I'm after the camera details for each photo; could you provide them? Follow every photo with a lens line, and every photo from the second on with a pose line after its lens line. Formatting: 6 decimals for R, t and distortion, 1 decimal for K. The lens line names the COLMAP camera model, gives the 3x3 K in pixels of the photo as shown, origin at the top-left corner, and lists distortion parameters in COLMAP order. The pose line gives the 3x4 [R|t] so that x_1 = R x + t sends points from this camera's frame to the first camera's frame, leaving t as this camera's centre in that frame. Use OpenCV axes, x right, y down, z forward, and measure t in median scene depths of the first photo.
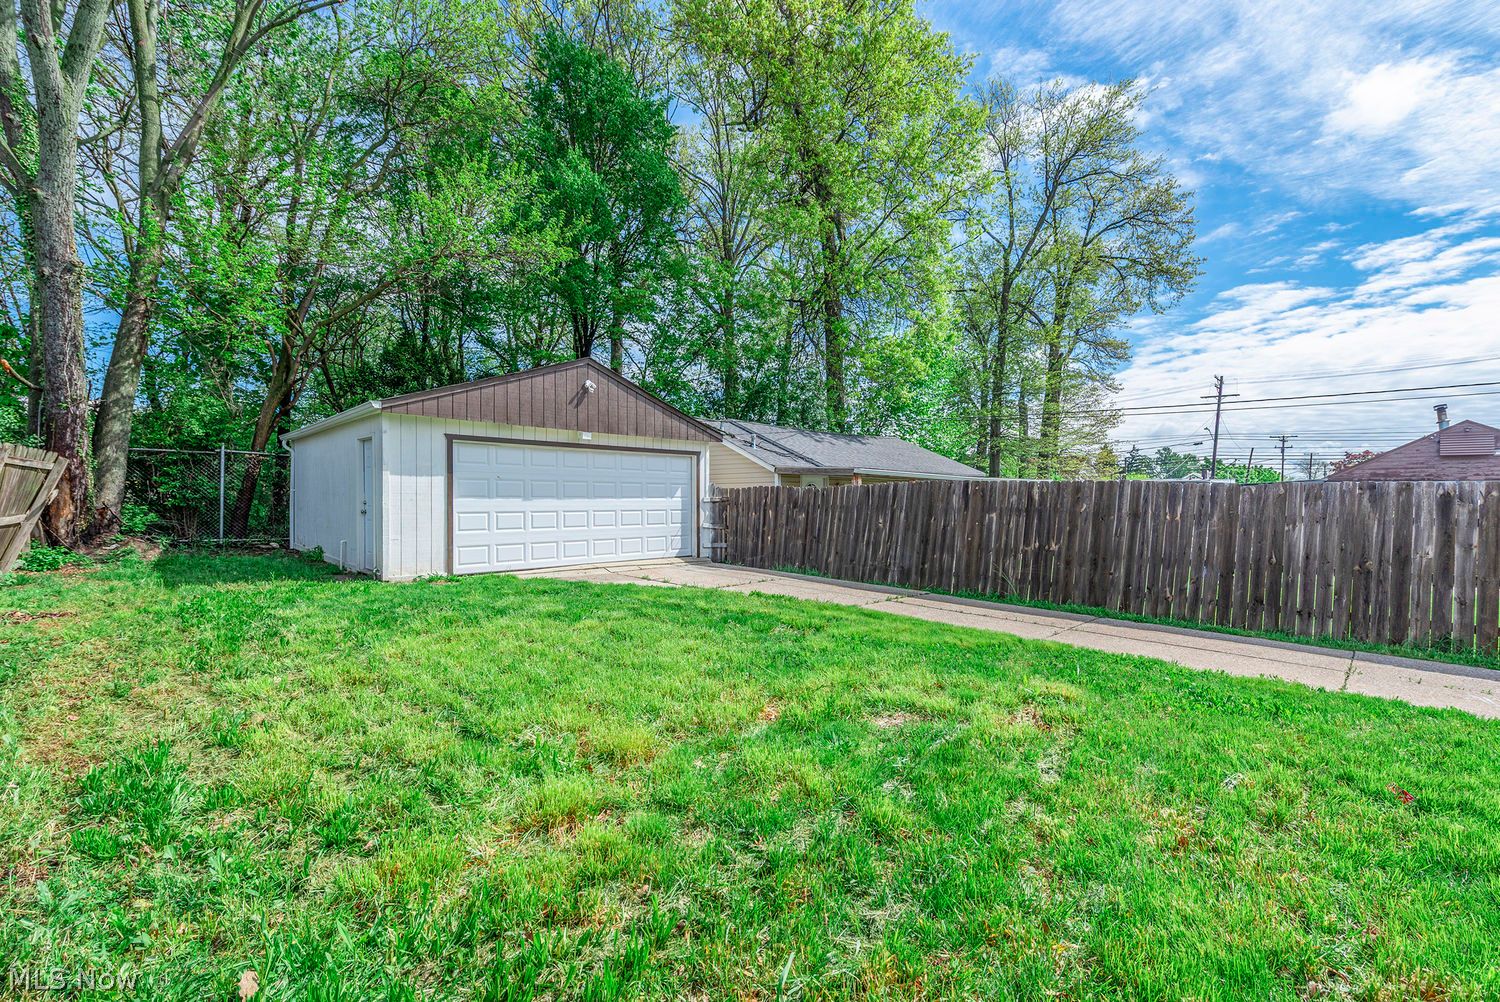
lens RADIAL K [[620.2, 0, 749.6], [0, 620.2, 507.3], [0, 0, 1]] dist [0.014651, -0.005853]
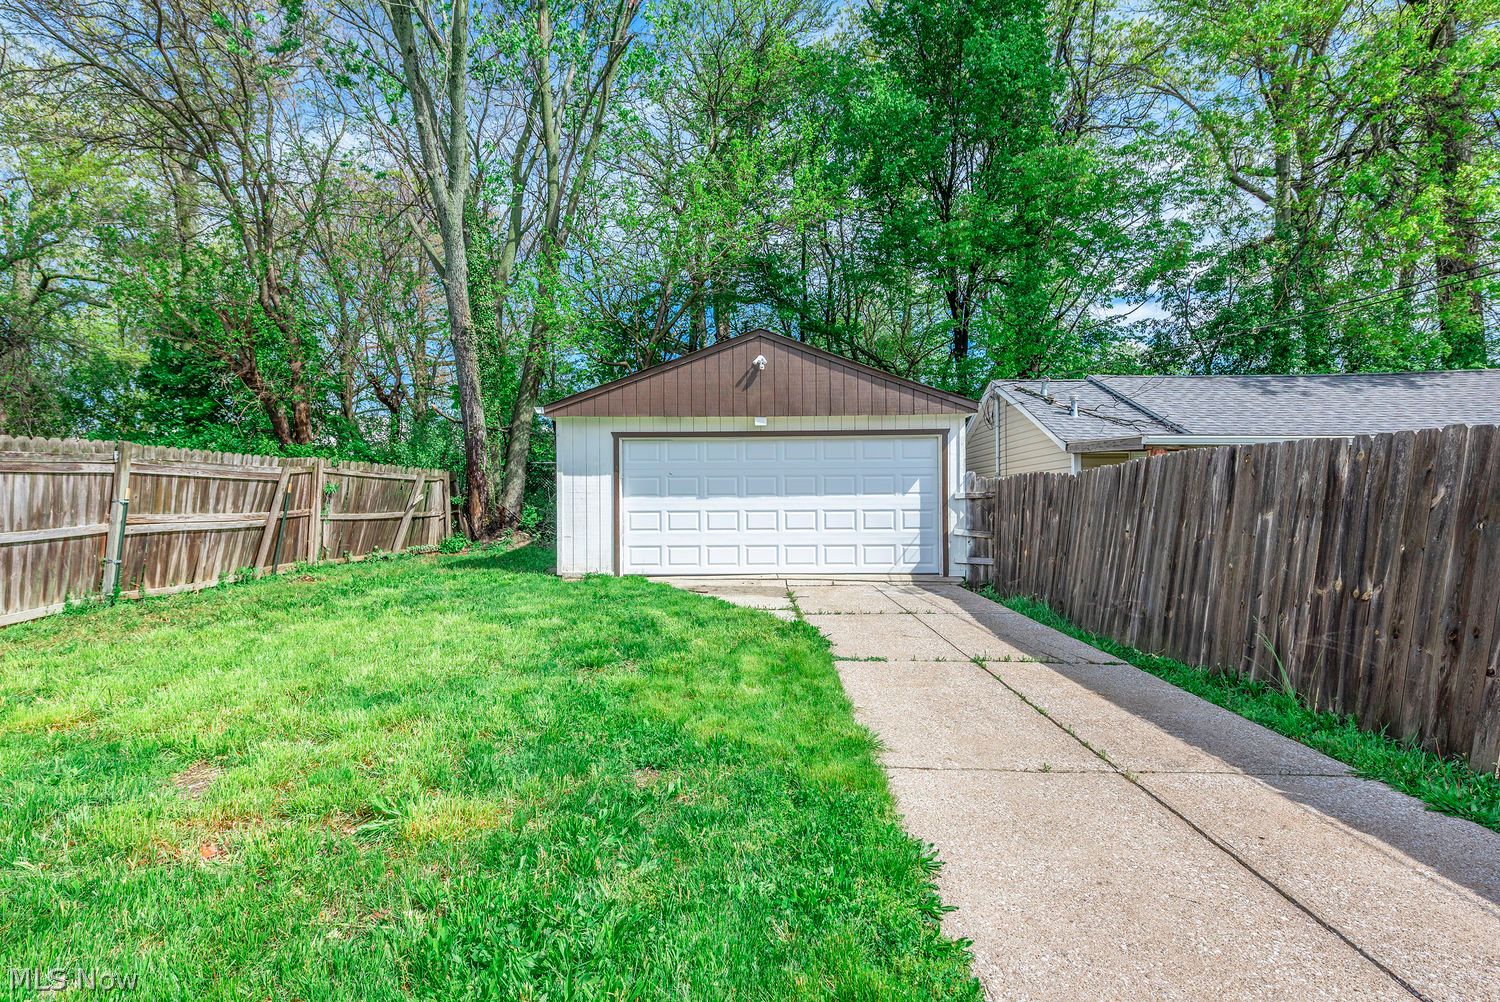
lens RADIAL K [[744.1, 0, 747.5], [0, 744.1, 507.3], [0, 0, 1]] dist [0.011636, -0.000946]
pose [[0.697957, -0.004106, -0.716128, 0.426405], [-0.001854, 0.999970, -0.007541, 0.008884], [0.716138, 0.006591, 0.697928, 0.267277]]
